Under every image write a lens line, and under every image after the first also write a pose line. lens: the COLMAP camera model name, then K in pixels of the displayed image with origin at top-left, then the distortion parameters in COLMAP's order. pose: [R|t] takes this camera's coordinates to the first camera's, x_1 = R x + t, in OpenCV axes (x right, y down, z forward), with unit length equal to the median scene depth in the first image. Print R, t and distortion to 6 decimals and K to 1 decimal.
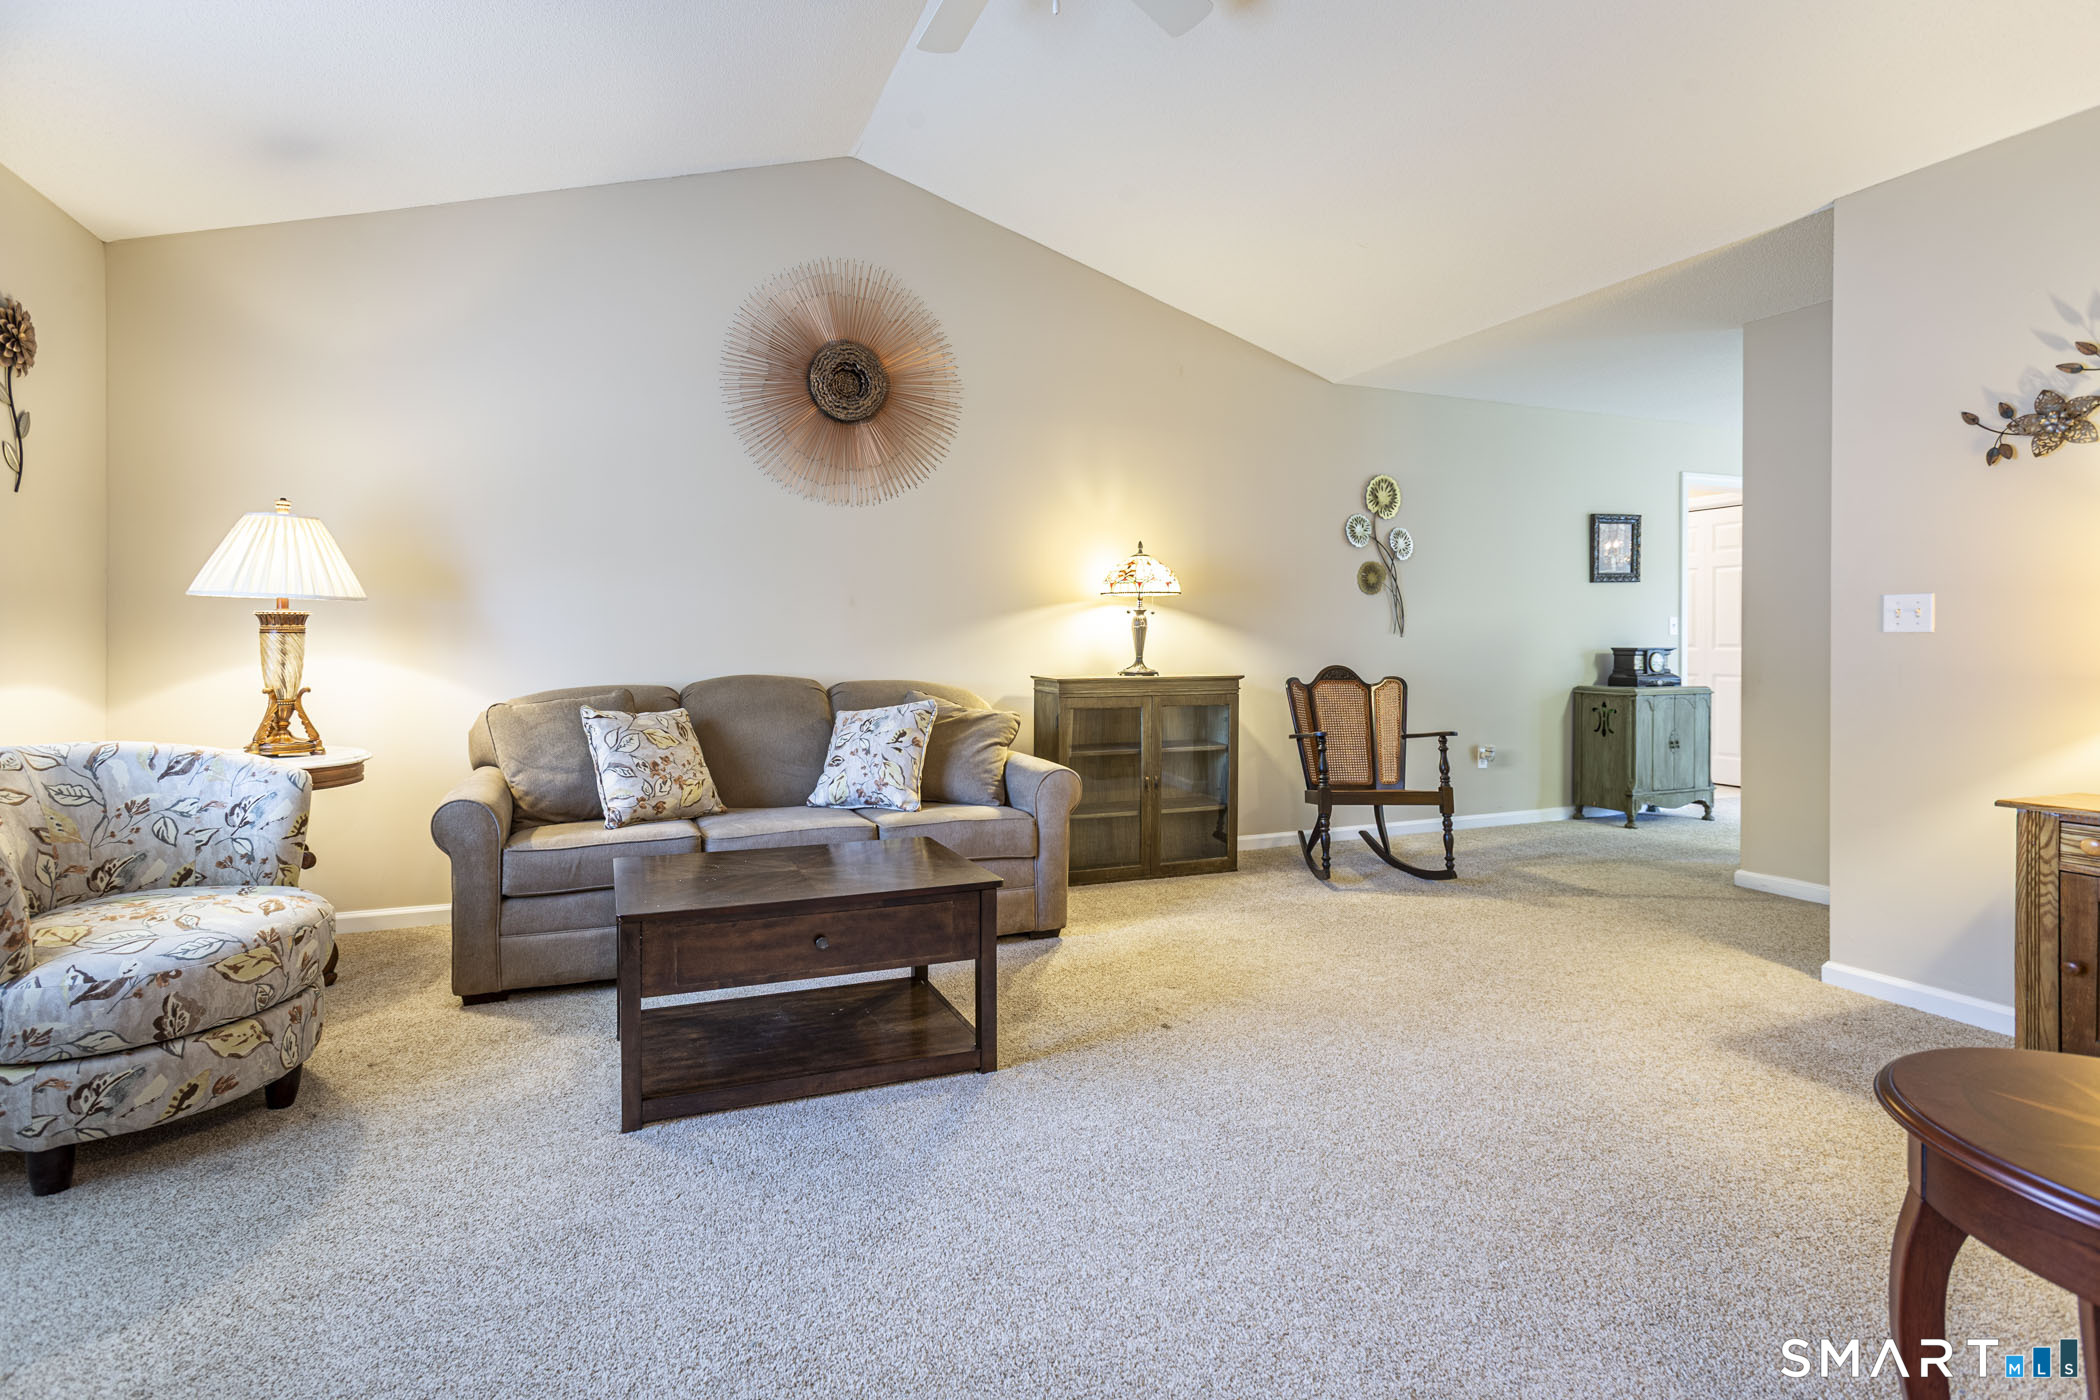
lens RADIAL K [[962.8, 0, 948.1], [0, 962.8, 640.5], [0, 0, 1]] dist [-0.014919, 0.011950]
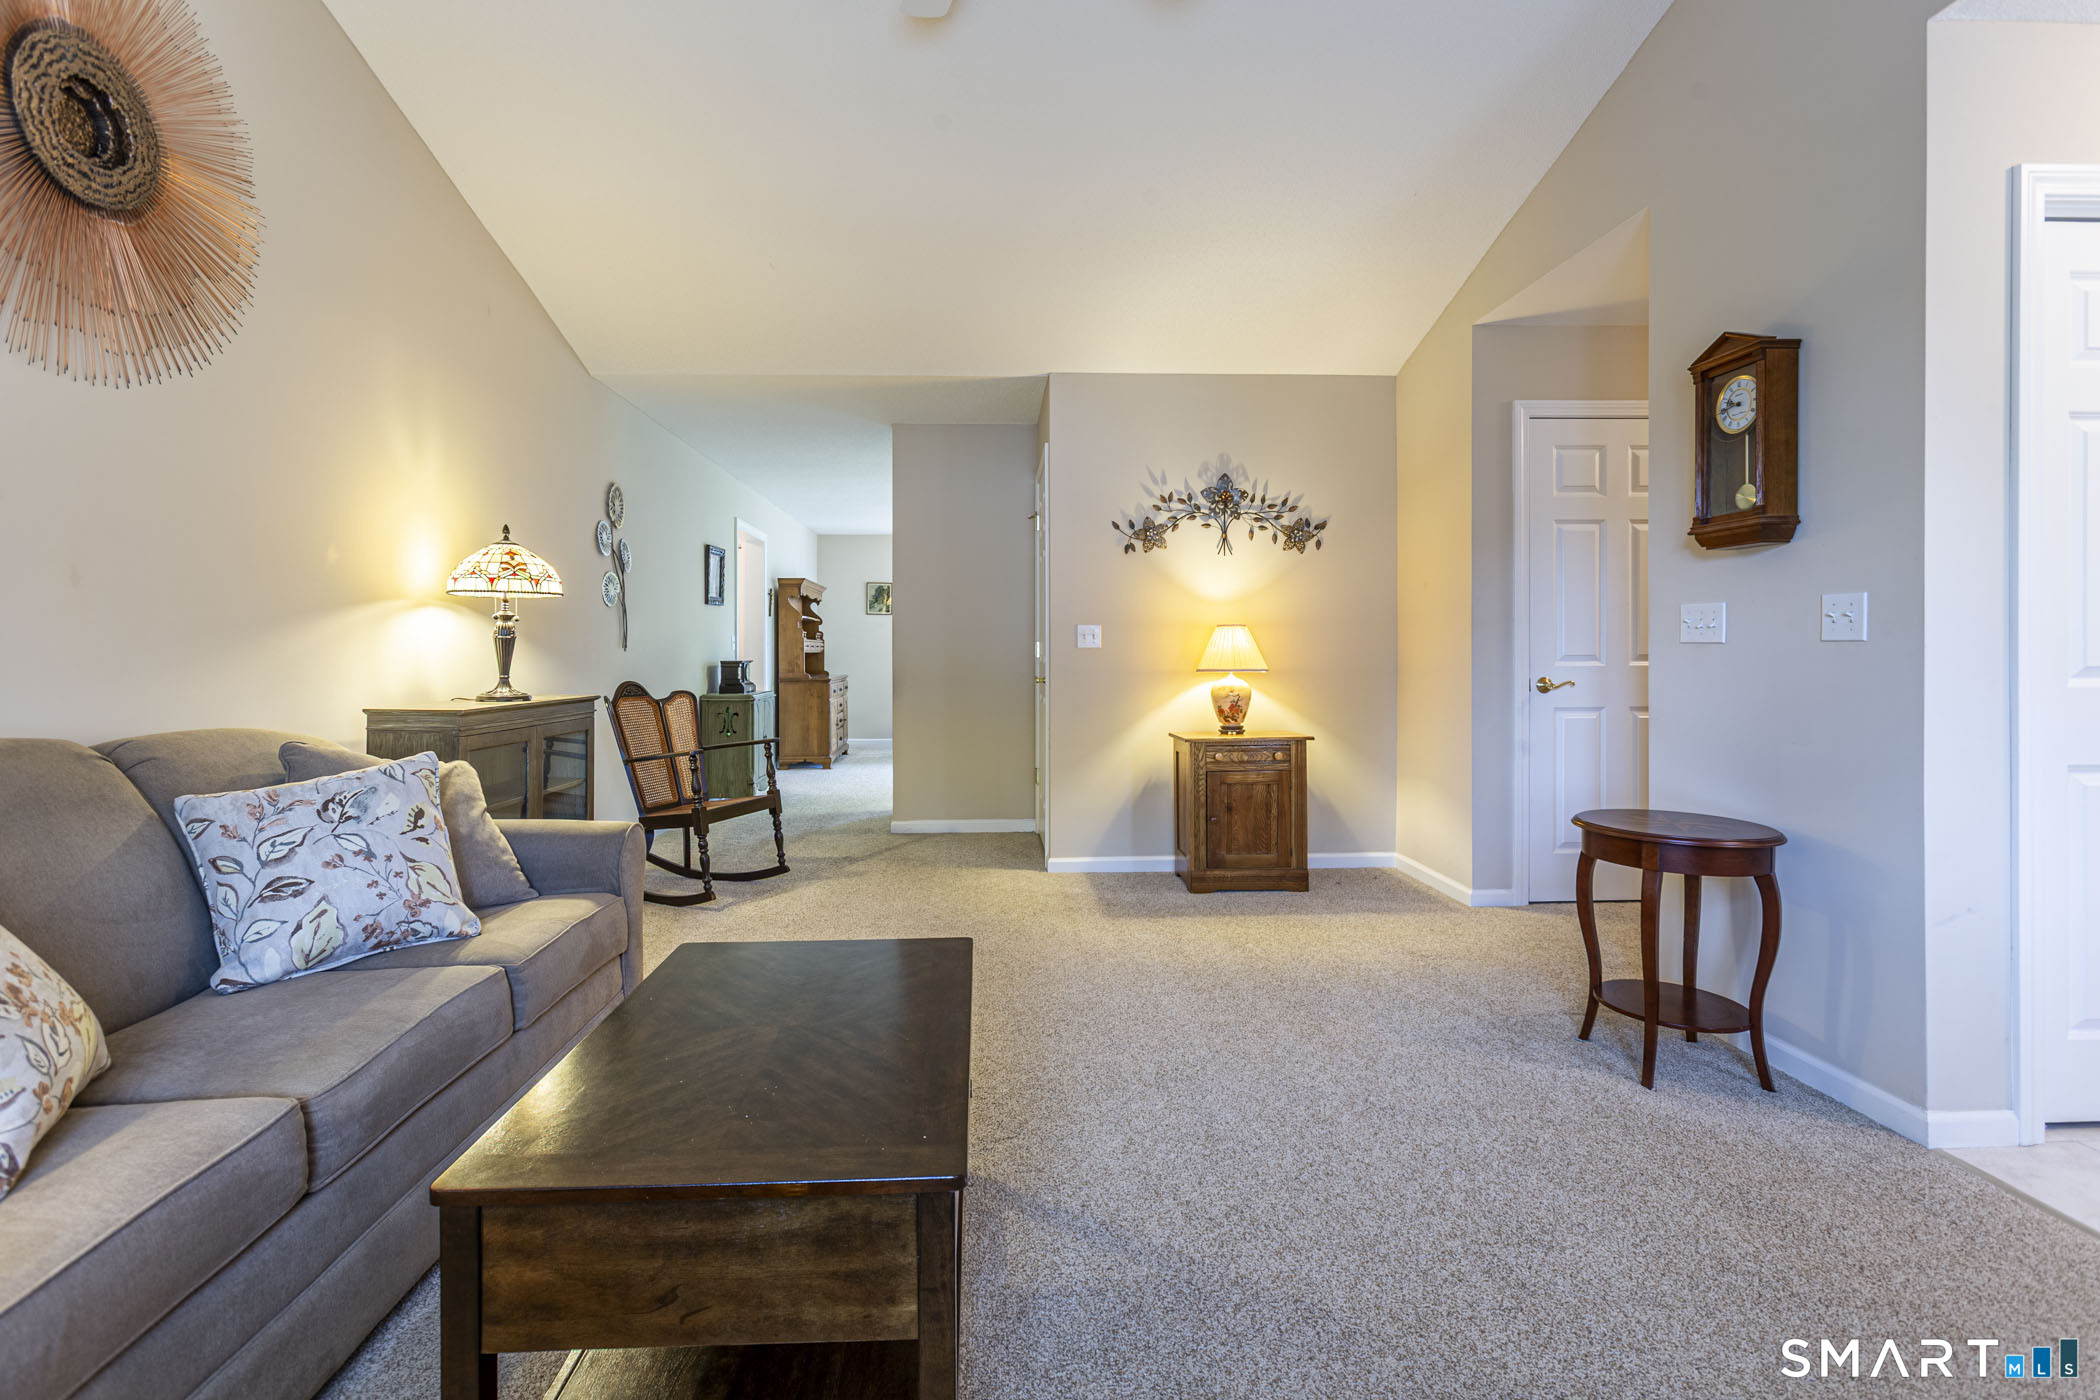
lens RADIAL K [[962.8, 0, 1002.7], [0, 962.8, 652.0], [0, 0, 1]] dist [-0.014919, 0.011950]
pose [[0.314630, 0.001010, 0.949214, -0.497527], [0.004676, 0.999986, -0.002614, 0.001849], [-0.949203, 0.005261, 0.314620, 0.483446]]
